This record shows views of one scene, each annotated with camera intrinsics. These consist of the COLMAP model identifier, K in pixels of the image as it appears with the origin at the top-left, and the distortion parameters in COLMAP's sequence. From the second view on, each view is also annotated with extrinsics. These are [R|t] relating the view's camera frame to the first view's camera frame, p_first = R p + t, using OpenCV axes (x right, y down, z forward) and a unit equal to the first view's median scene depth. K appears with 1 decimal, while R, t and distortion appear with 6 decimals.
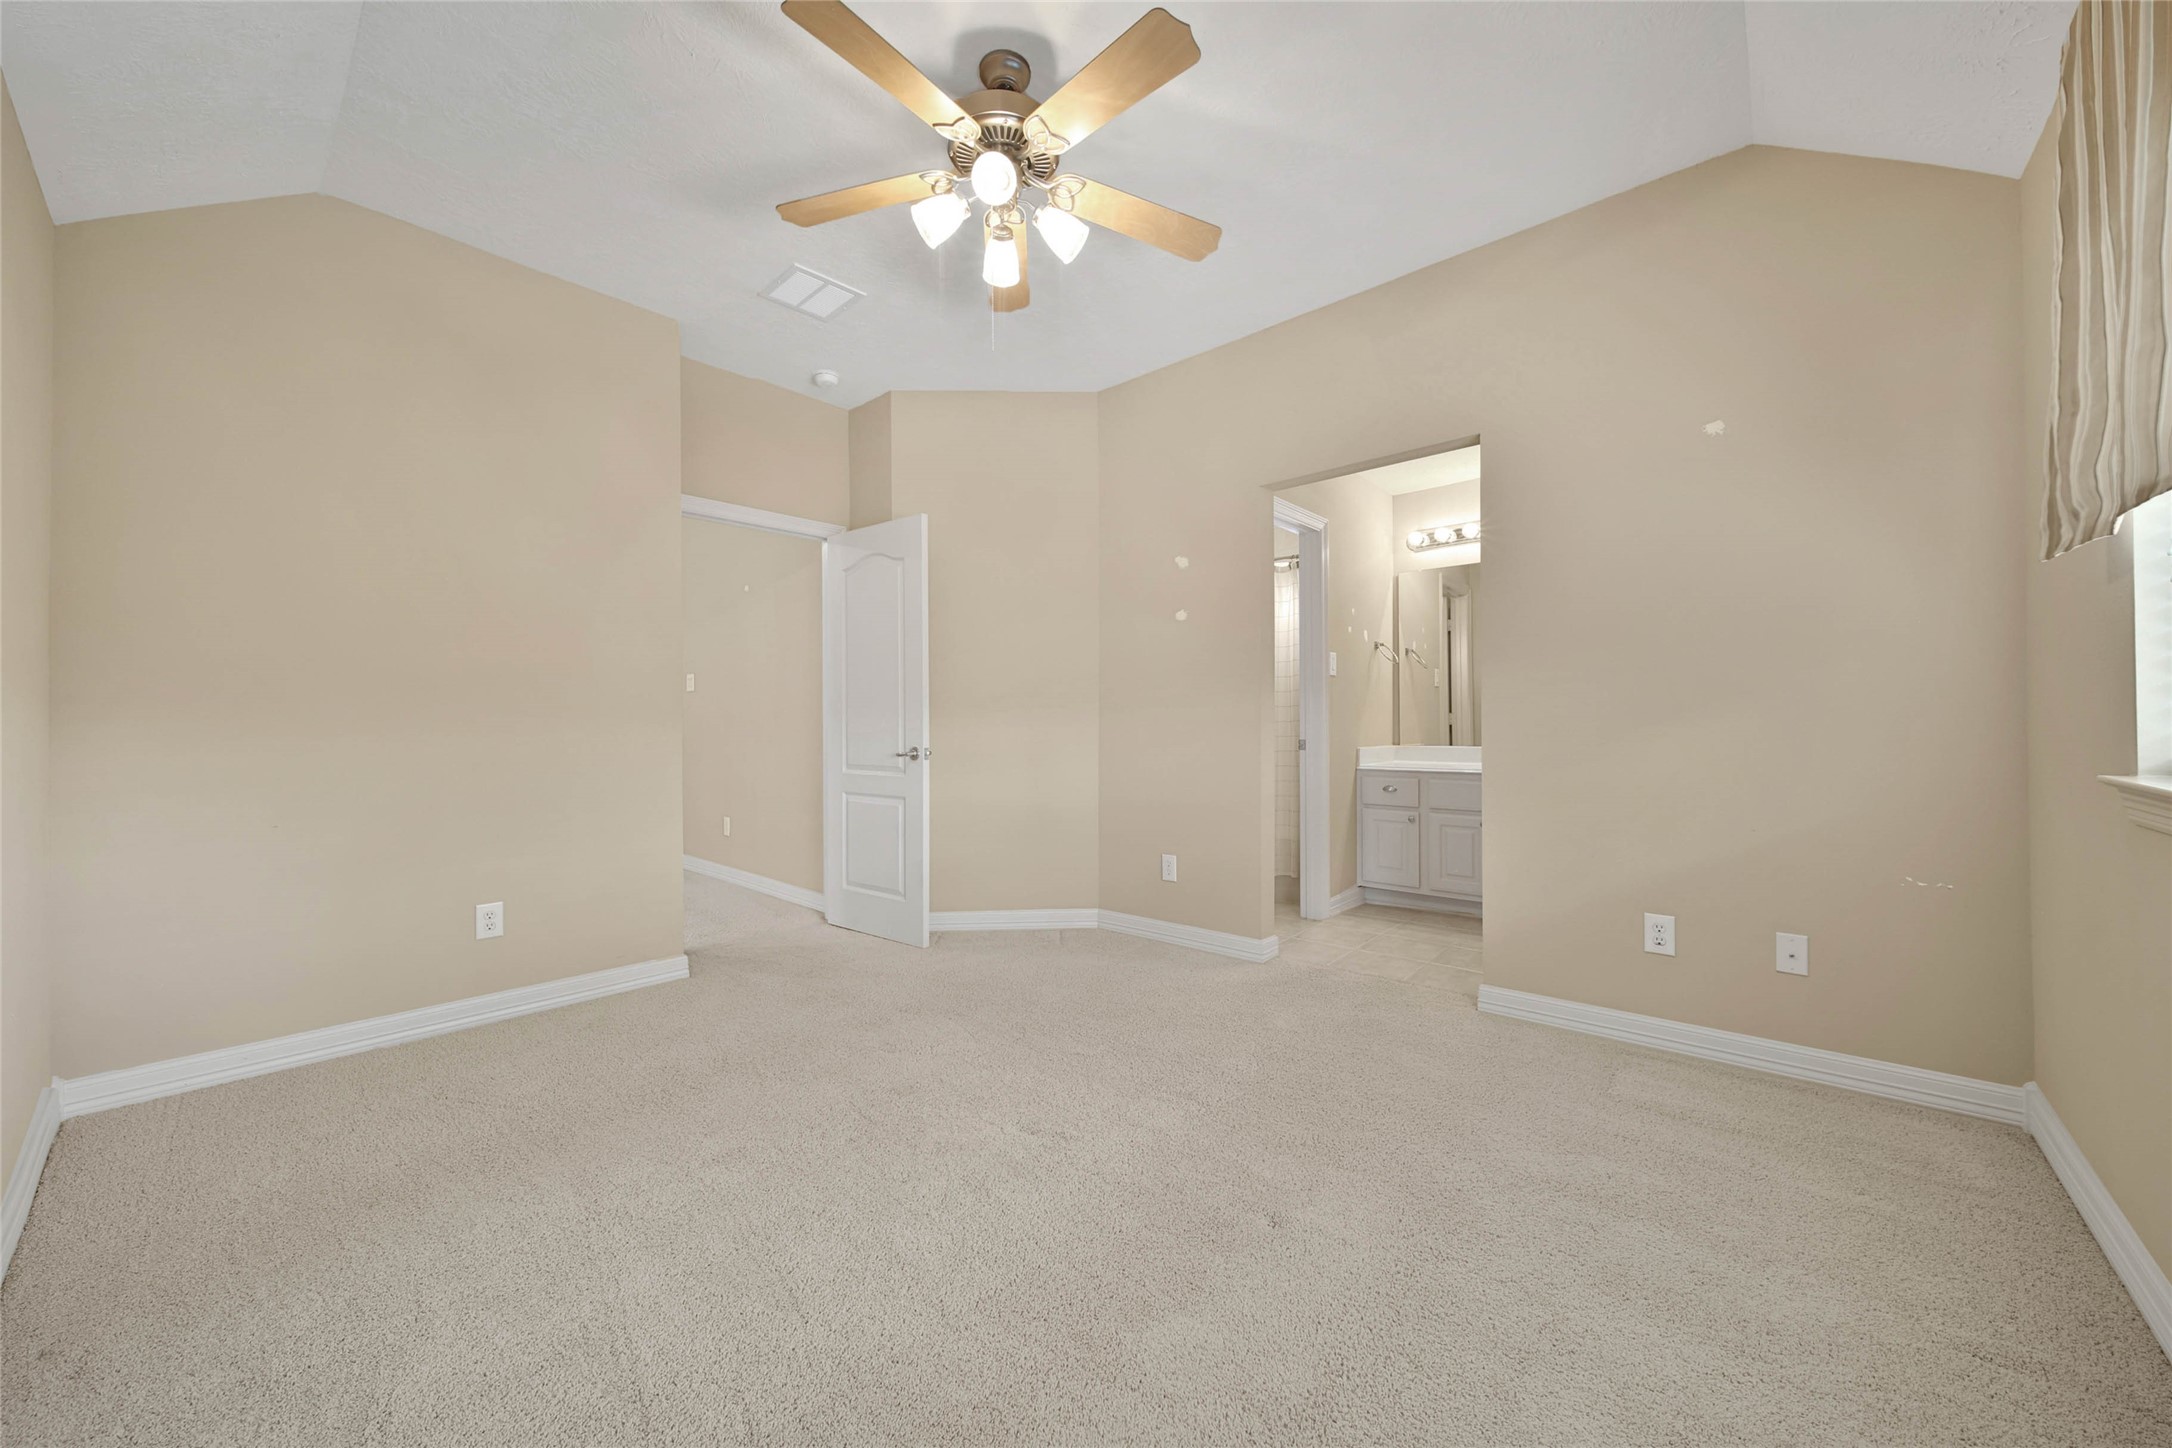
lens RADIAL K [[789.1, 0, 1075.9], [0, 789.1, 722.9], [0, 0, 1]] dist [-0.007795, -0.000350]
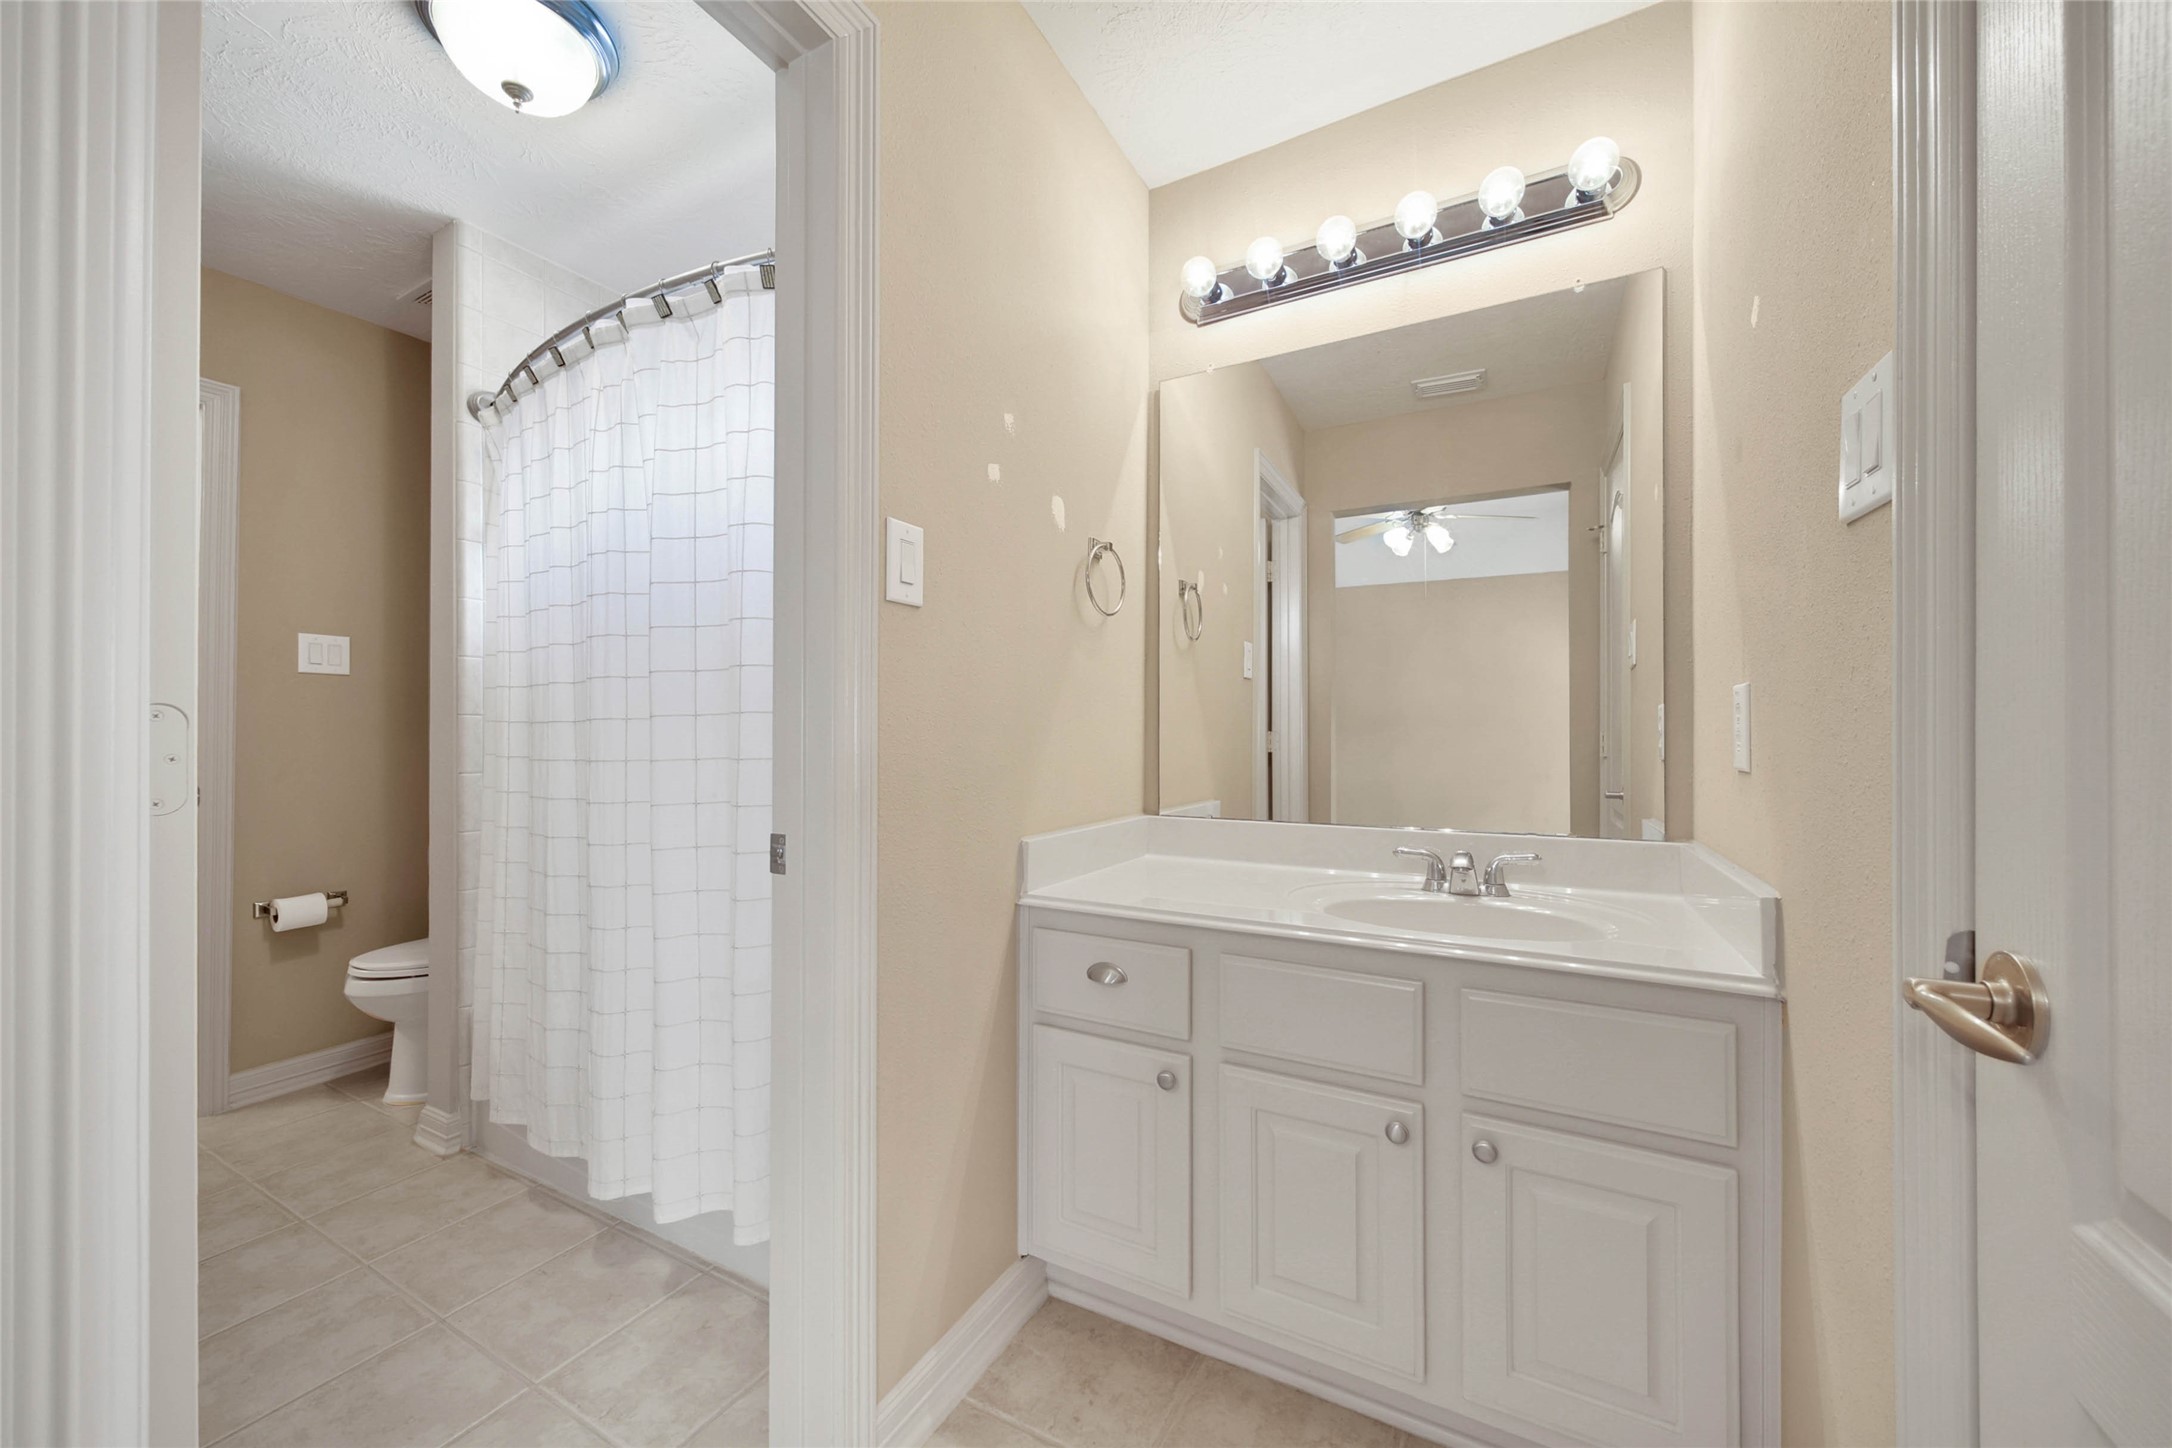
lens RADIAL K [[789.1, 0, 1090.2], [0, 789.1, 725.0], [0, 0, 1]] dist [-0.007795, -0.000350]
pose [[0.973277, 0.010172, 0.229407, 0.301854], [-0.009085, 0.999942, -0.005793, -0.014136], [-0.229453, 0.003554, 0.973313, 0.657348]]
